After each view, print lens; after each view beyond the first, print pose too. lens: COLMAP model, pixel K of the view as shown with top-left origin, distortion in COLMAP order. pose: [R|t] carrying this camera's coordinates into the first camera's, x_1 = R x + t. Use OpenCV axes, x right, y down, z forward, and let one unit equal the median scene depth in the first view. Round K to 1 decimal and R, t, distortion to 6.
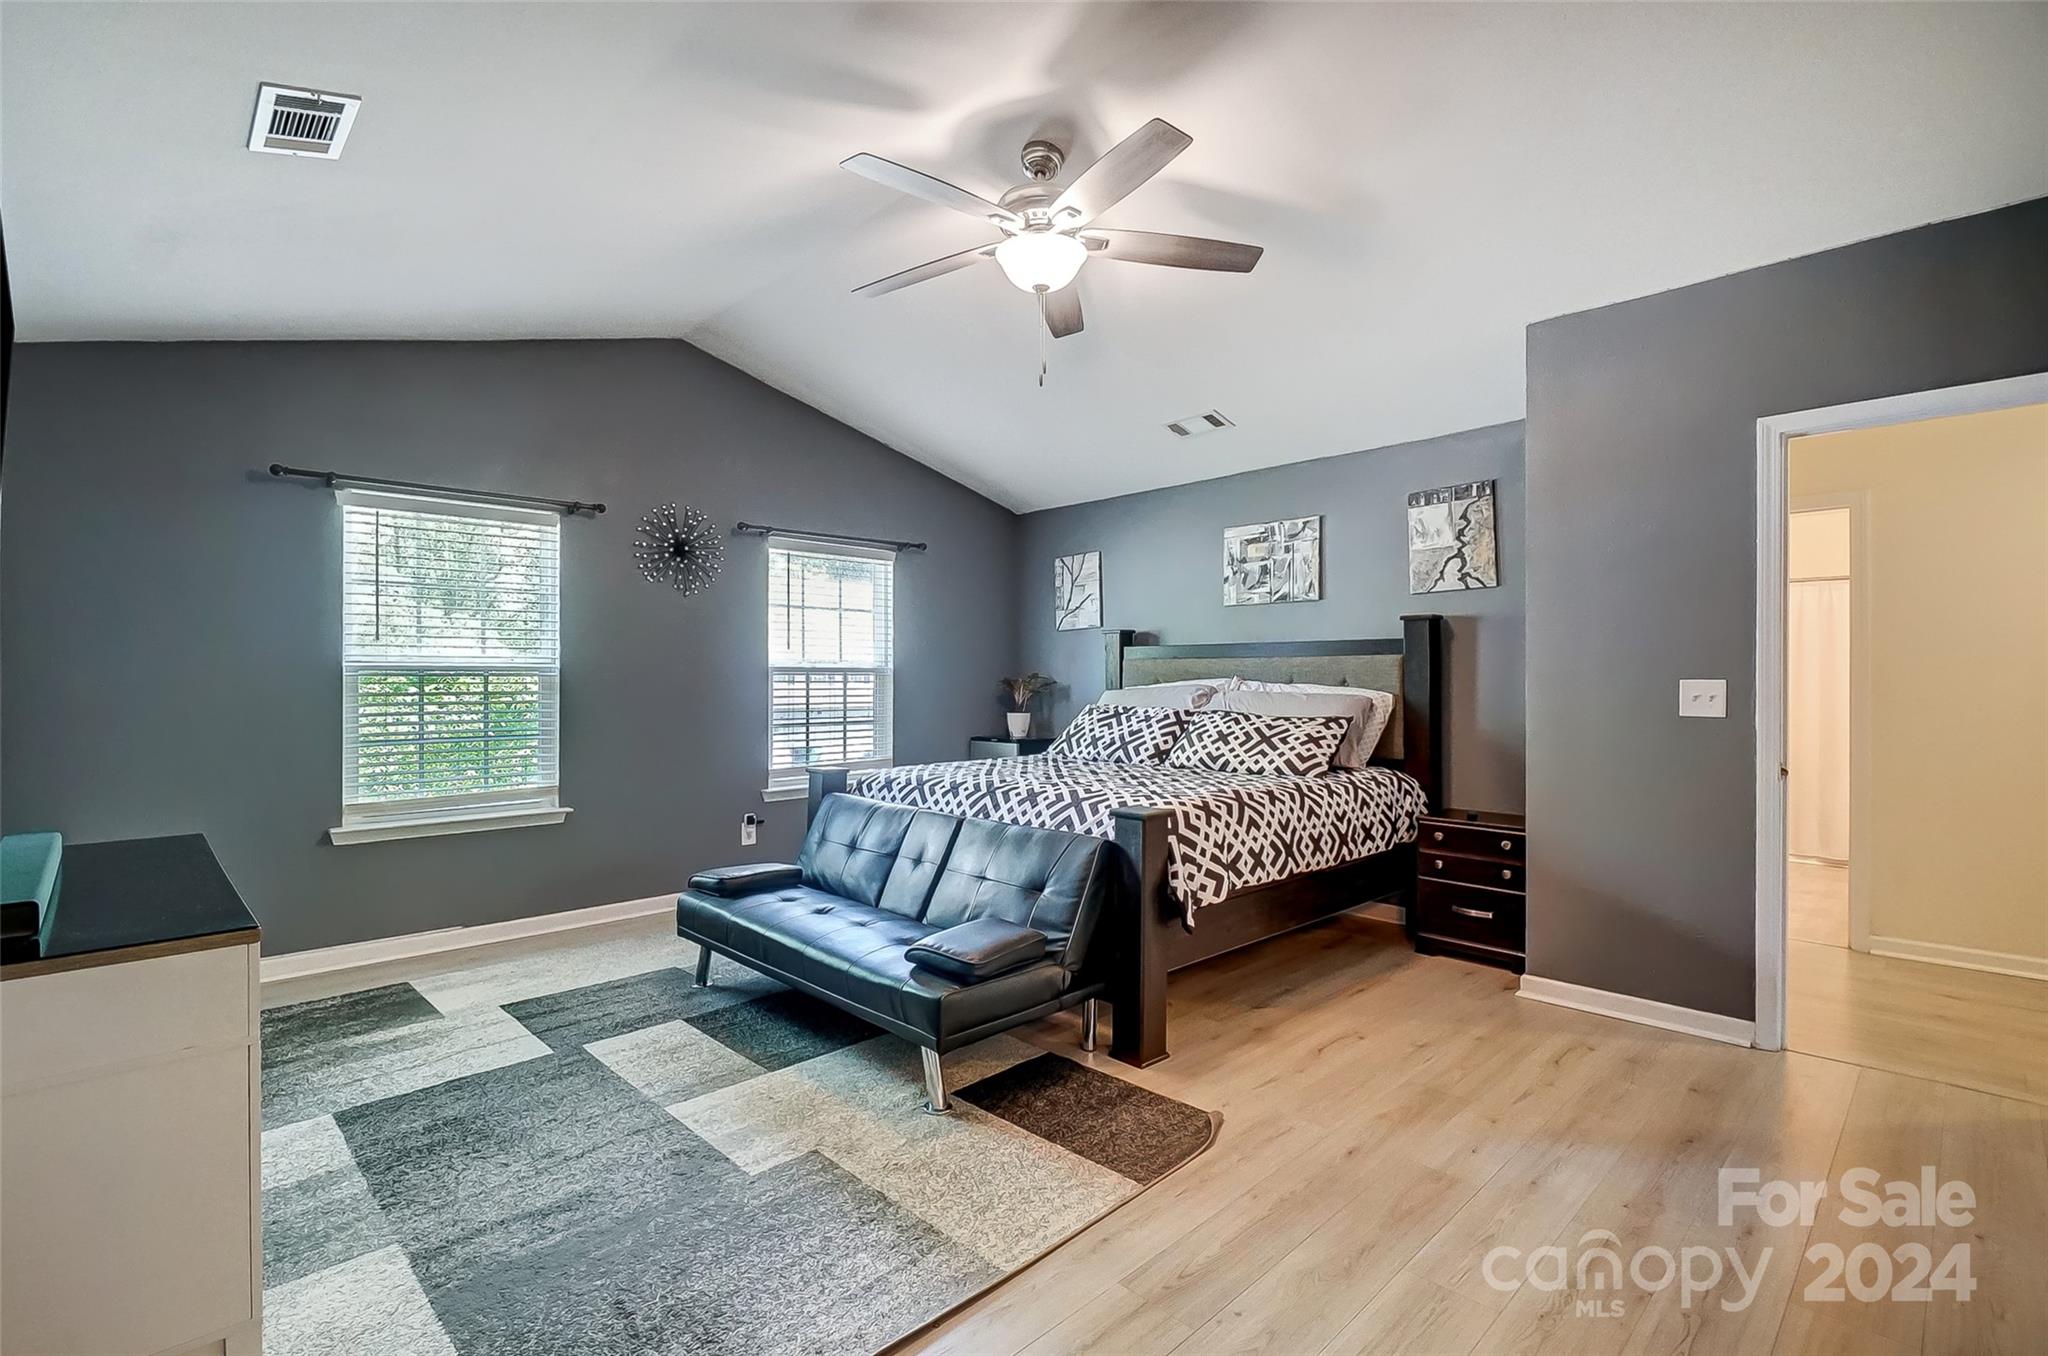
lens RADIAL K [[920.2, 0, 1007.8], [0, 920.2, 678.0], [0, 0, 1]] dist [-0.002522, -0.000727]
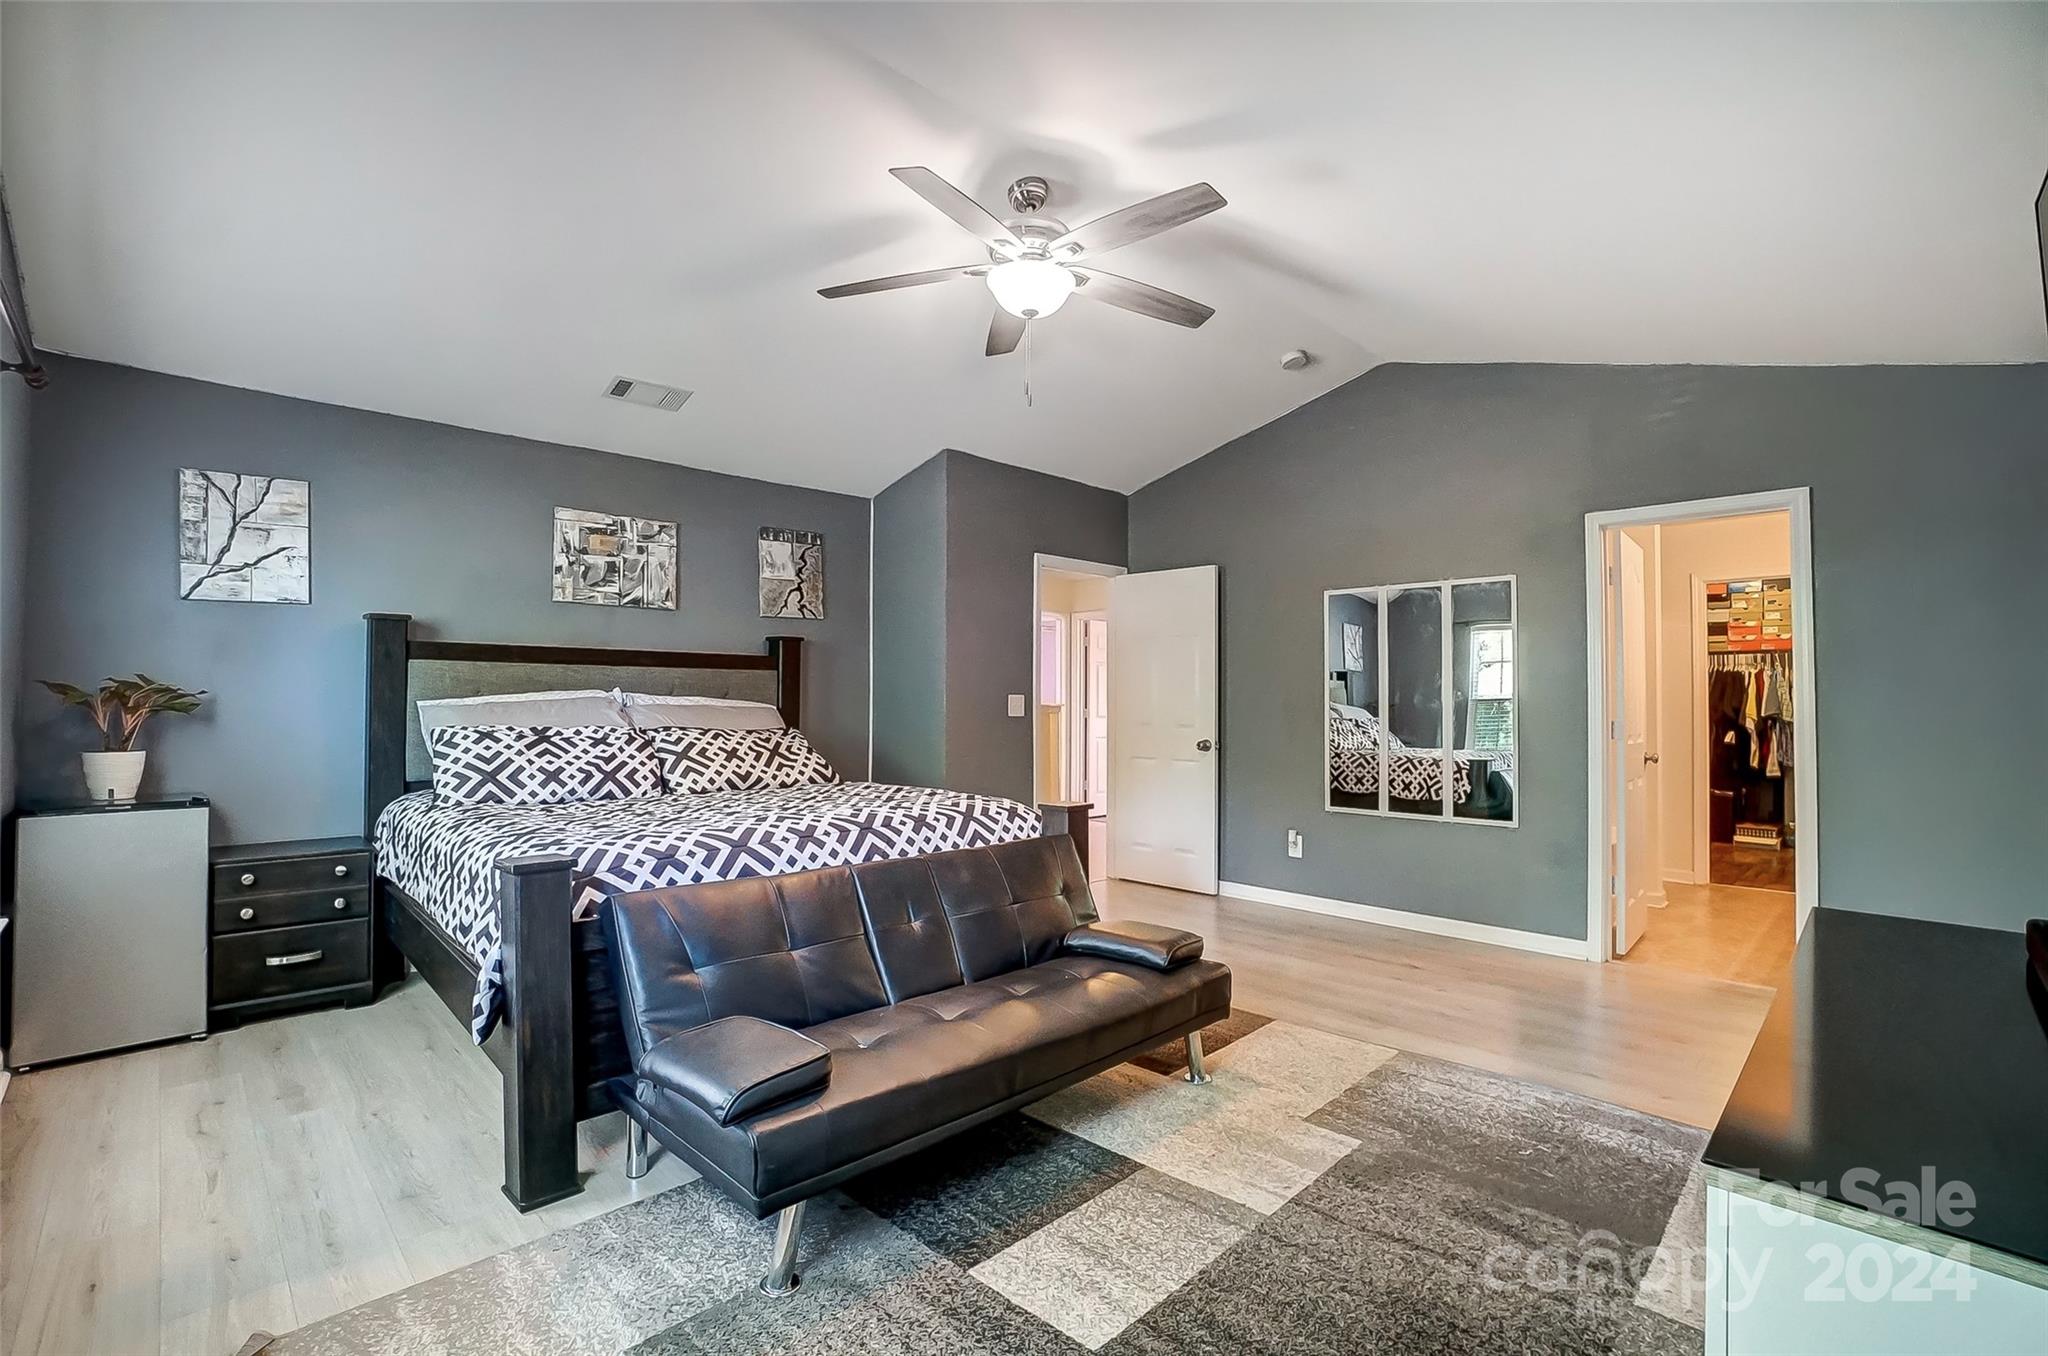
lens RADIAL K [[916.6, 0, 1011.0], [0, 916.6, 682.7], [0, 0, 1]] dist [-0.069639, 0.024671]
pose [[-0.005380, 0.017462, 0.999833, -0.714035], [-0.008329, 0.999812, -0.017507, 0.006337], [-0.999951, -0.008422, -0.005234, 0.752393]]
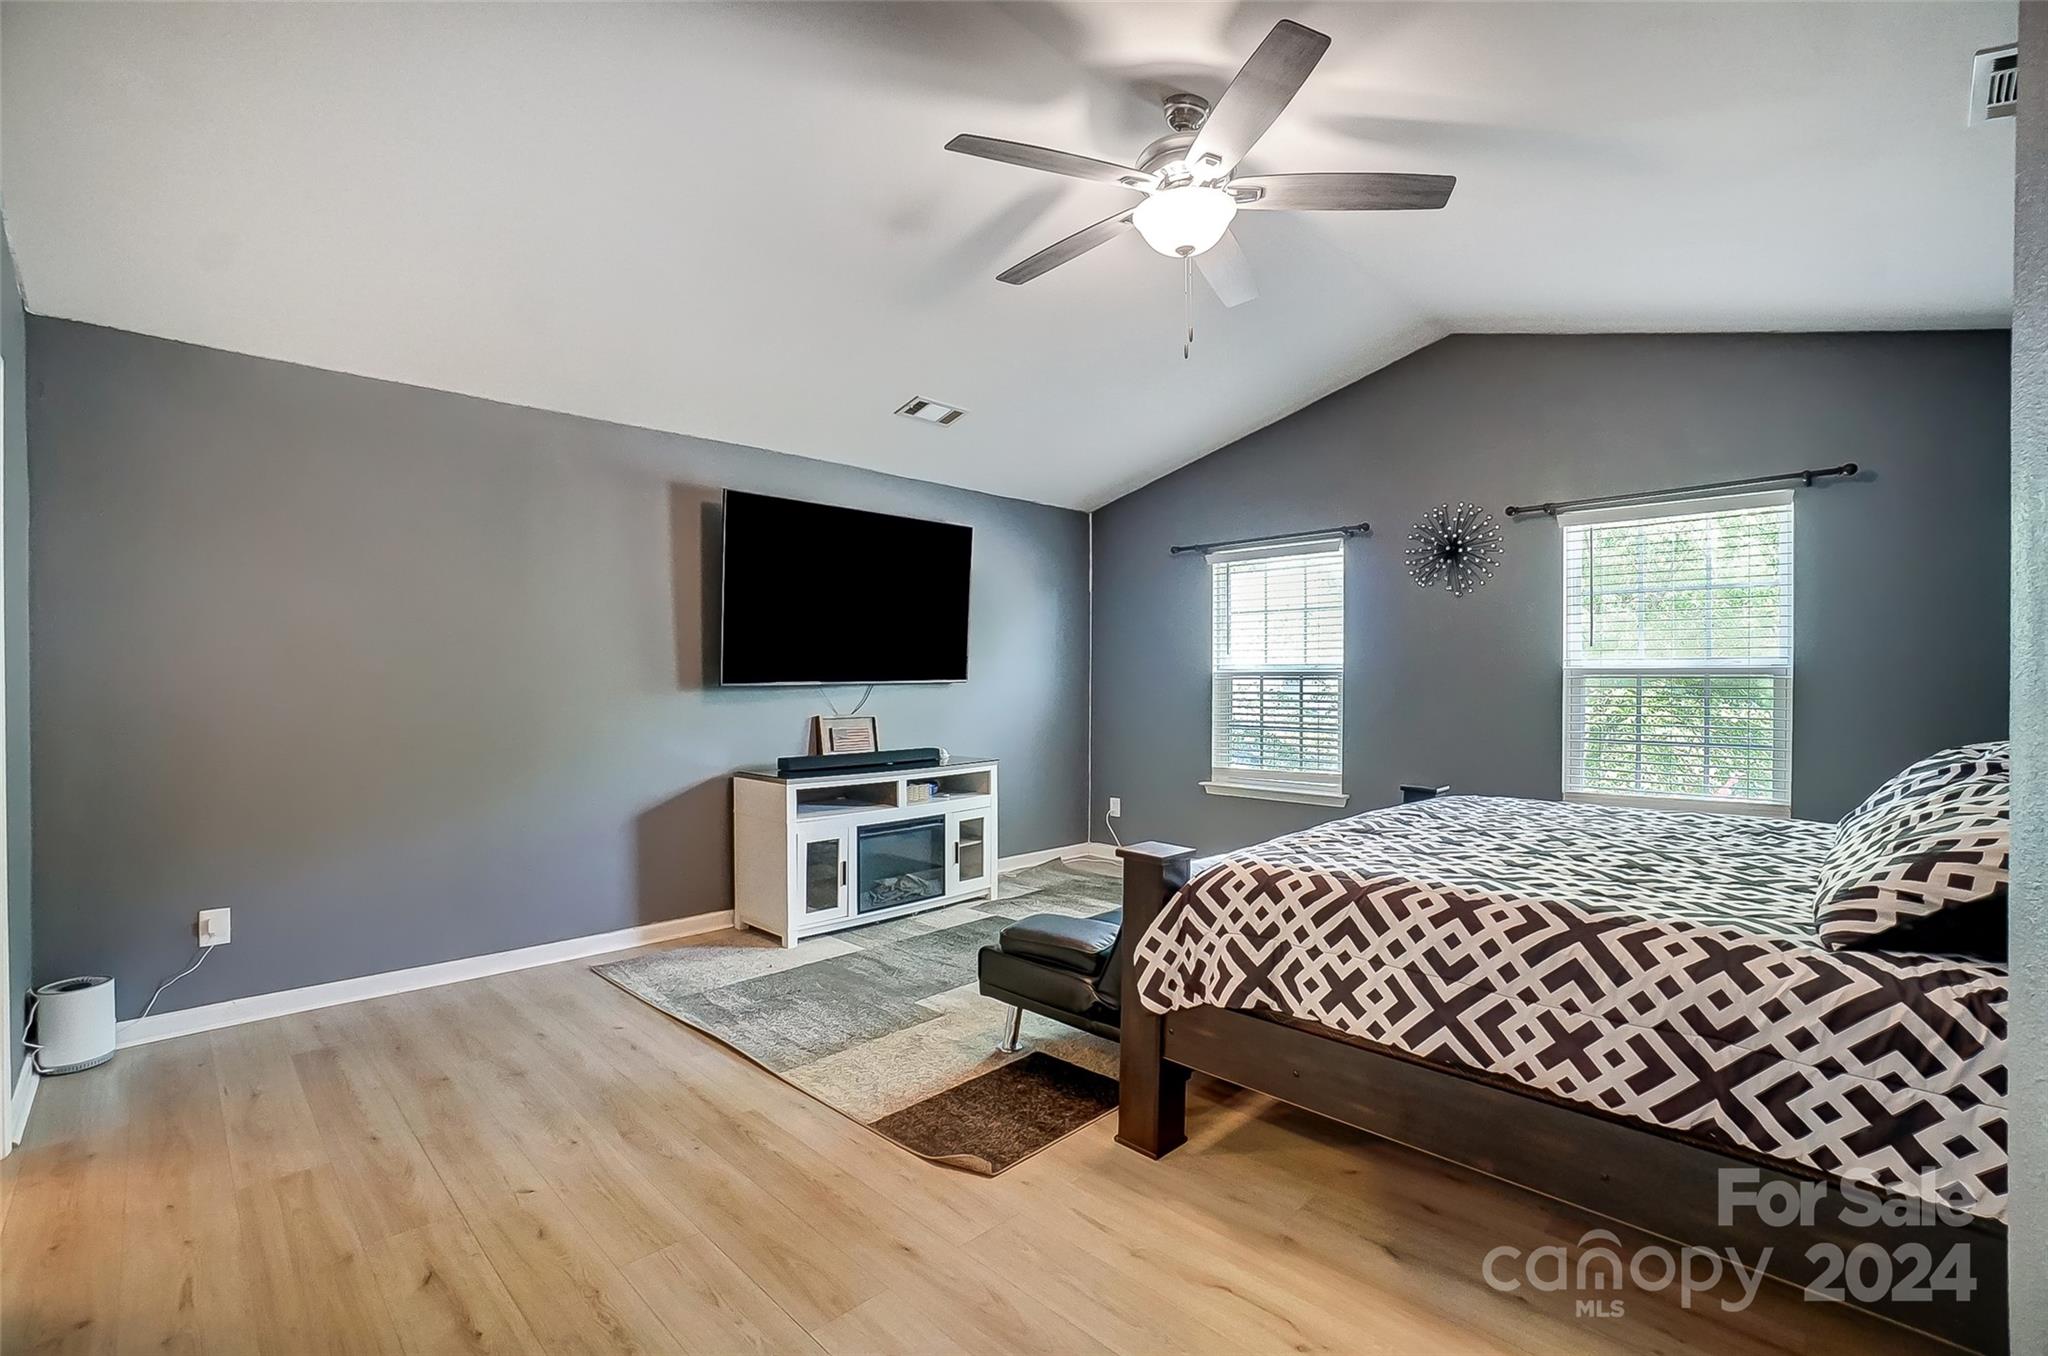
lens RADIAL K [[911.3, 0, 1024.0], [0, 911.3, 678.0], [0, 0, 1]] dist [-0.063328, 0.025392]
pose [[0.032693, 0.002655, -0.999462, 0.660771], [-0.000747, 0.999996, 0.002632, -0.007231], [0.999465, 0.000661, 0.032695, 0.596478]]
